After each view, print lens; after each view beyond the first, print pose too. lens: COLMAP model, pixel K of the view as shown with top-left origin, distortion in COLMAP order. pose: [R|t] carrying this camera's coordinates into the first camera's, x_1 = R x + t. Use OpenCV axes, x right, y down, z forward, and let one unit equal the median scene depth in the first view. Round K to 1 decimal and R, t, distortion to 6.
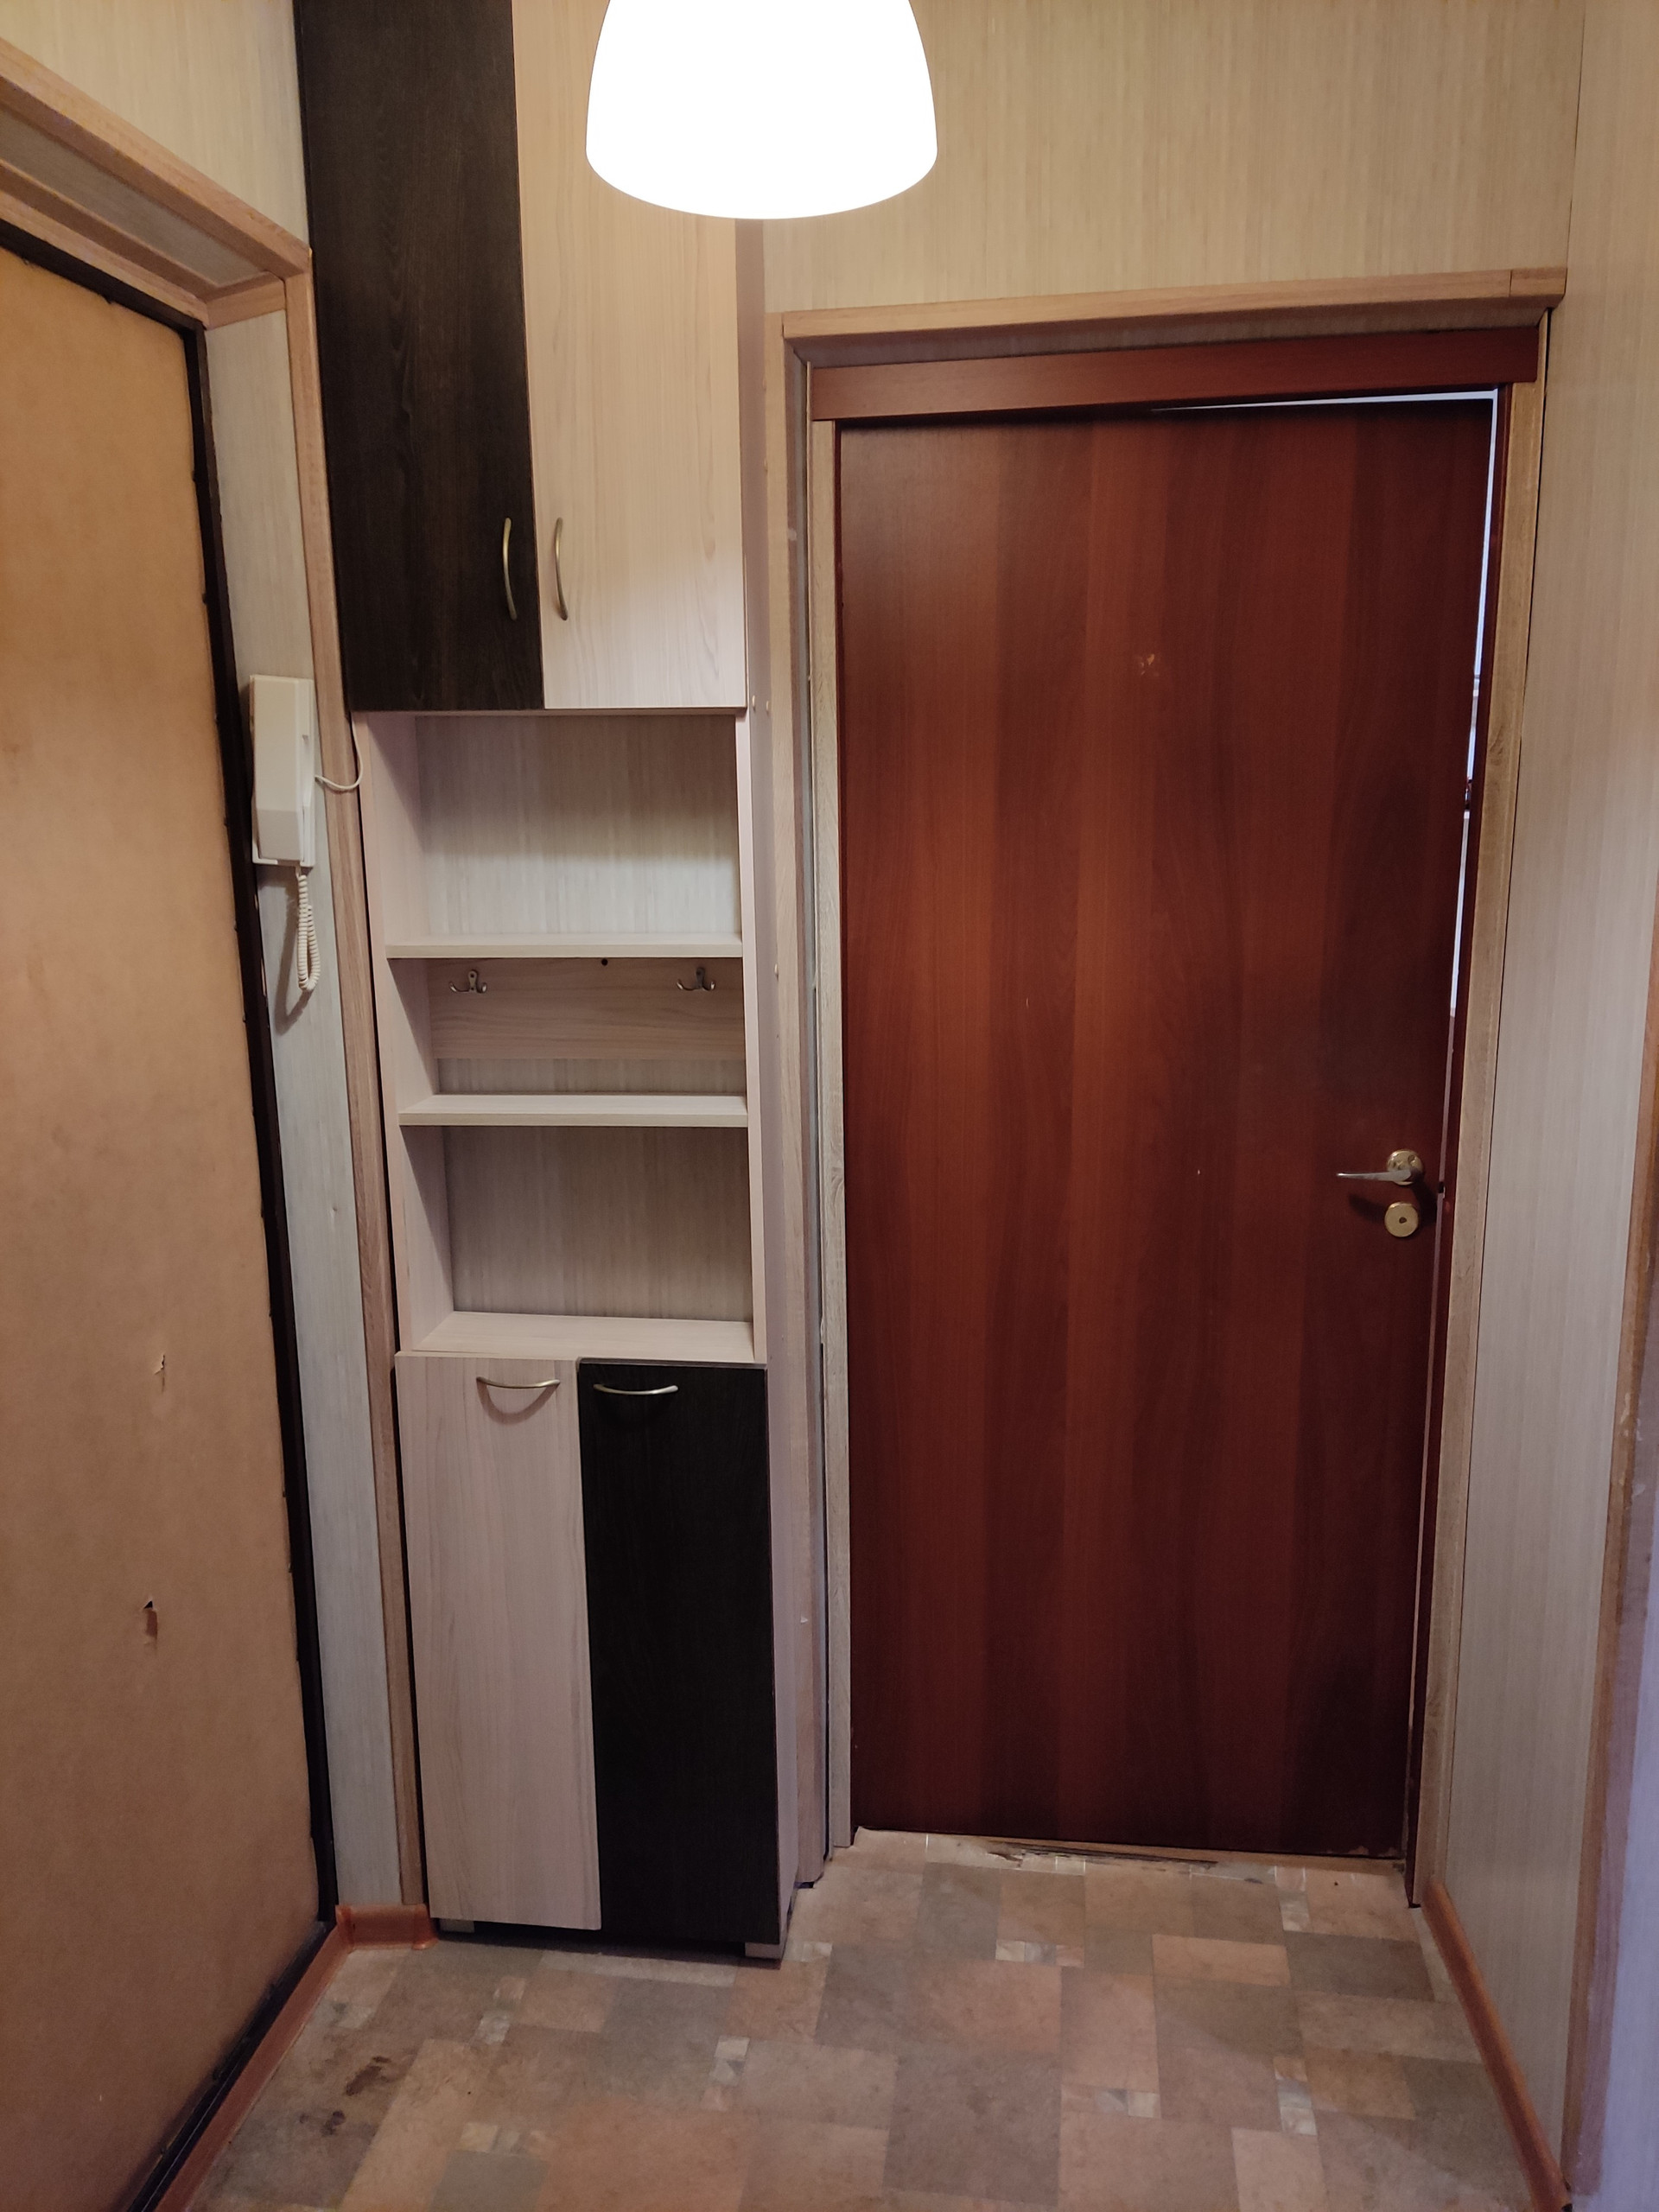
lens RADIAL K [[1601.2, 0, 827.7], [0, 1601.2, 1119.6], [0, 0, 1]] dist [-0.027913, -0.016375]
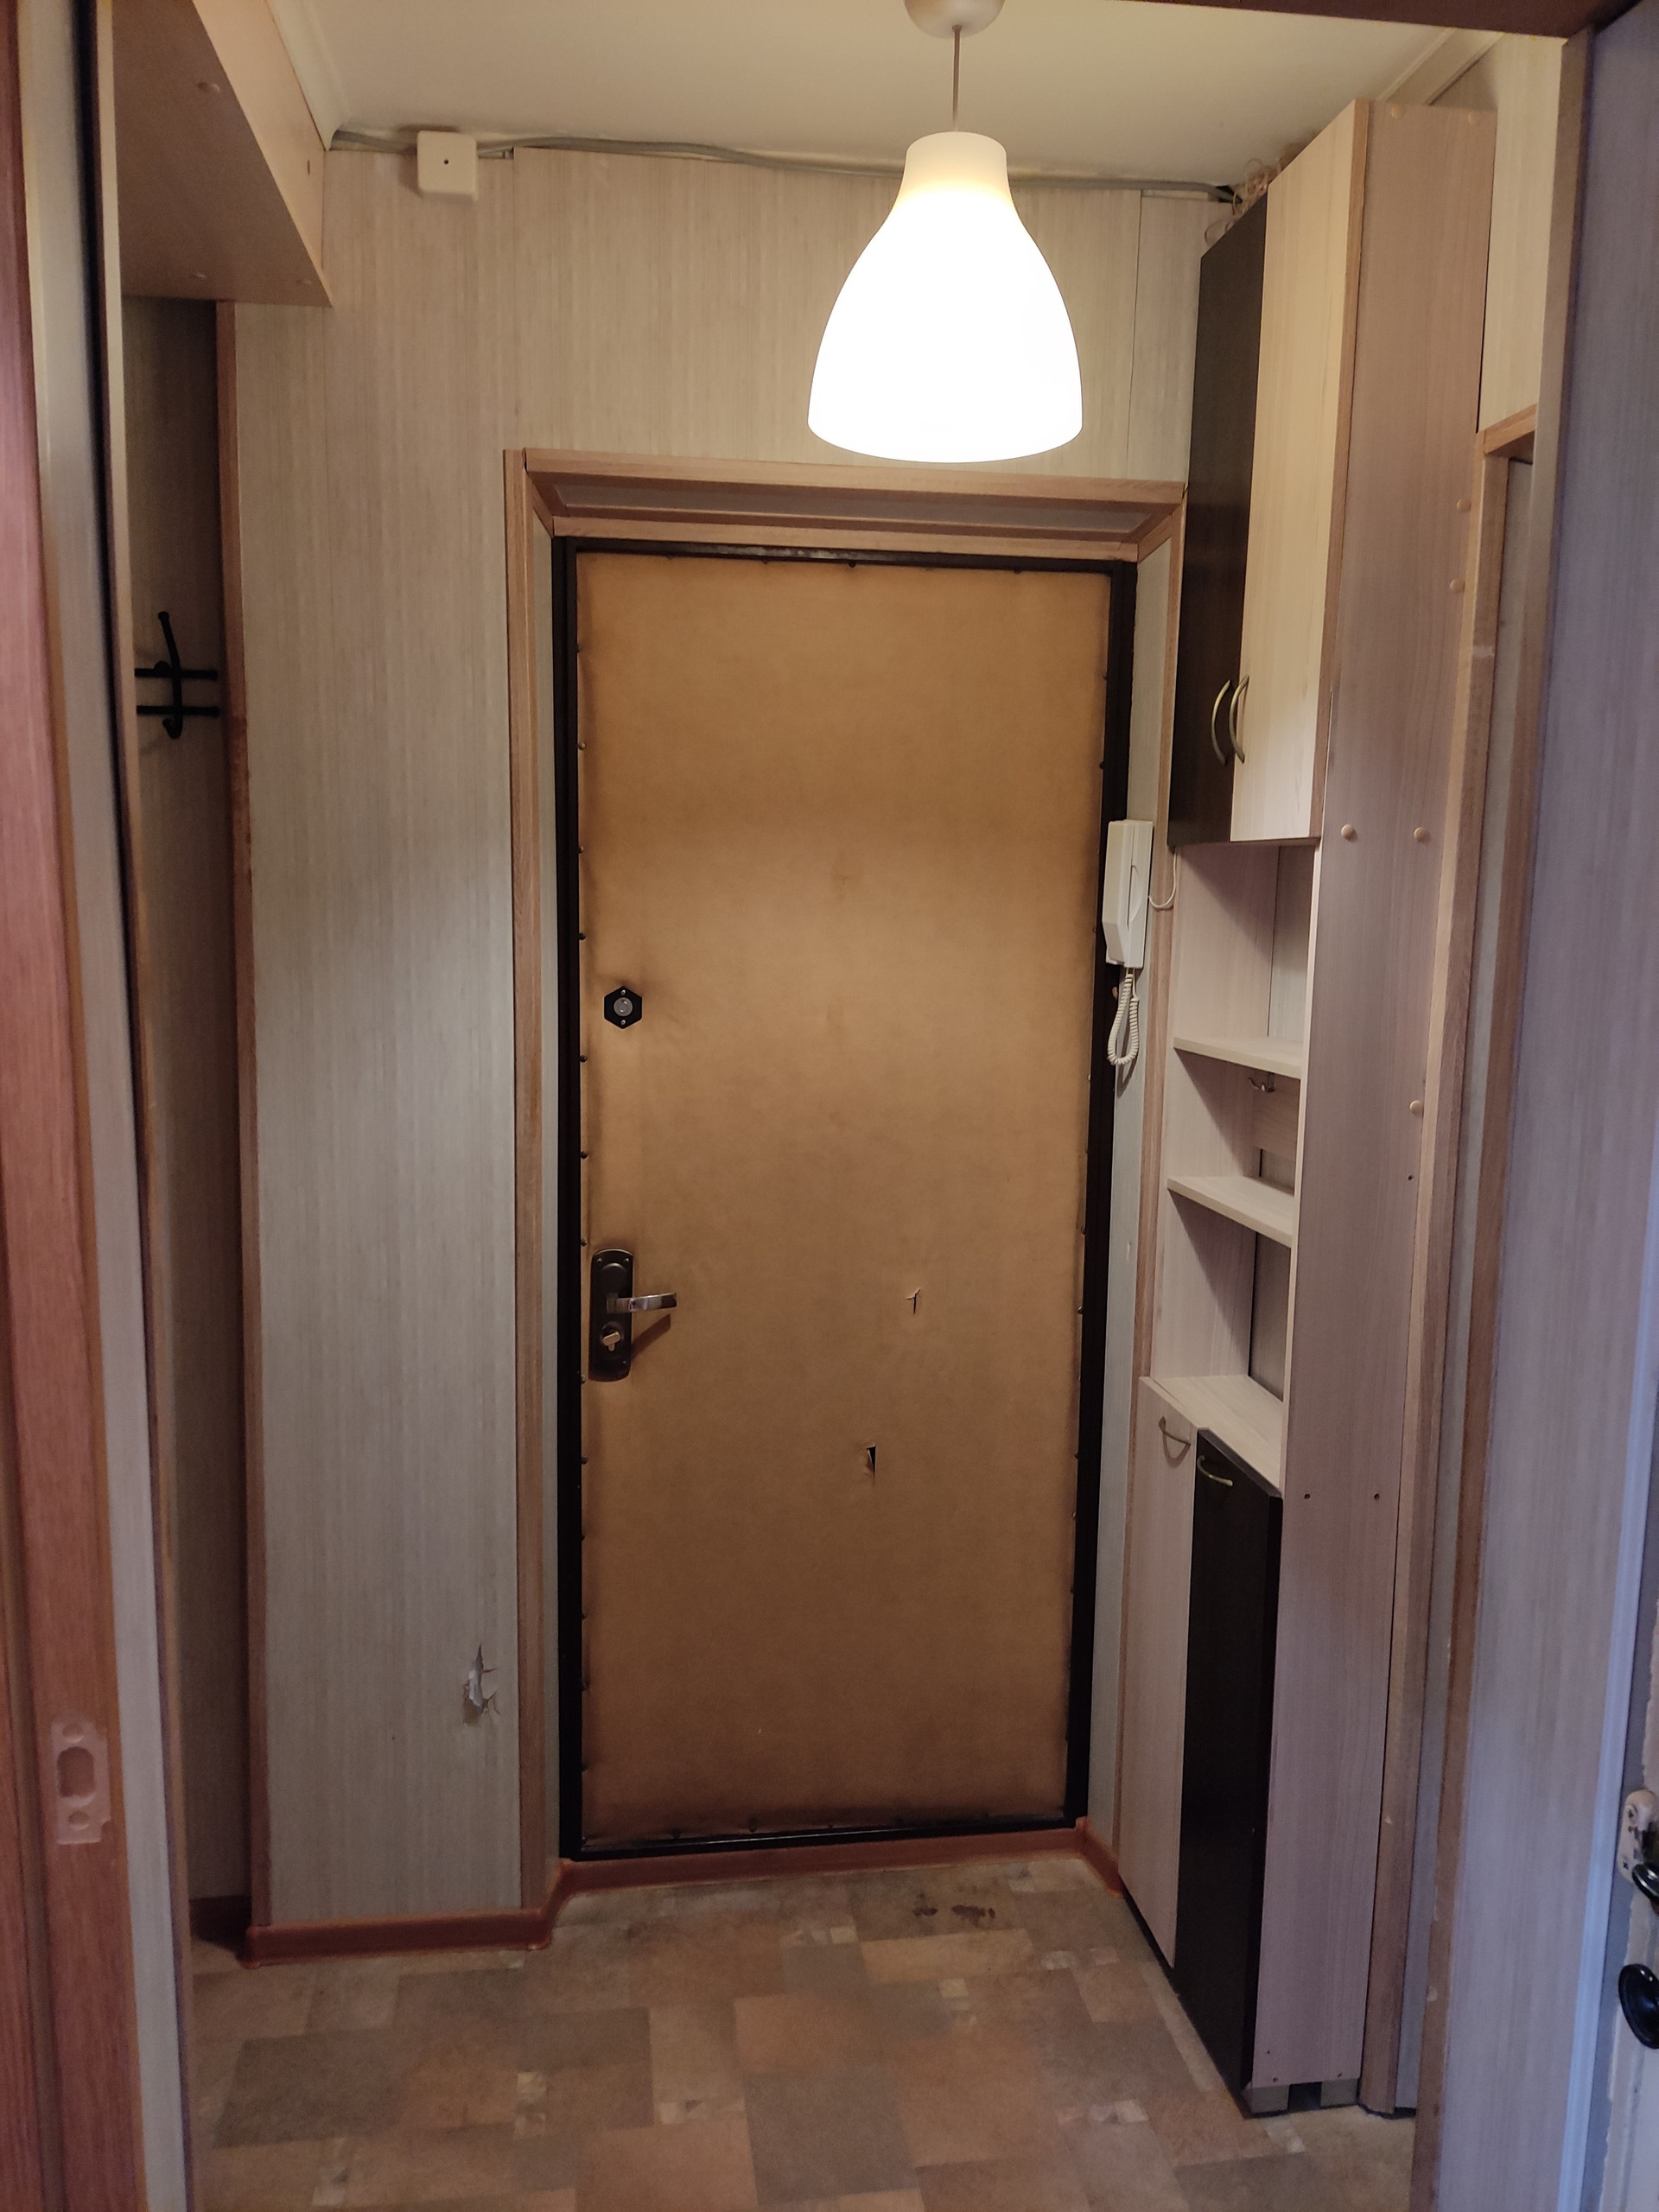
lens RADIAL K [[1601.2, 0, 811.3], [0, 1601.2, 1102.5], [0, 0, 1]] dist [-0.027913, -0.016375]
pose [[0.260656, 0.131590, -0.956422, 0.822421], [-0.208120, 0.975034, 0.077431, -0.098176], [0.942733, 0.178868, 0.281535, 0.413193]]
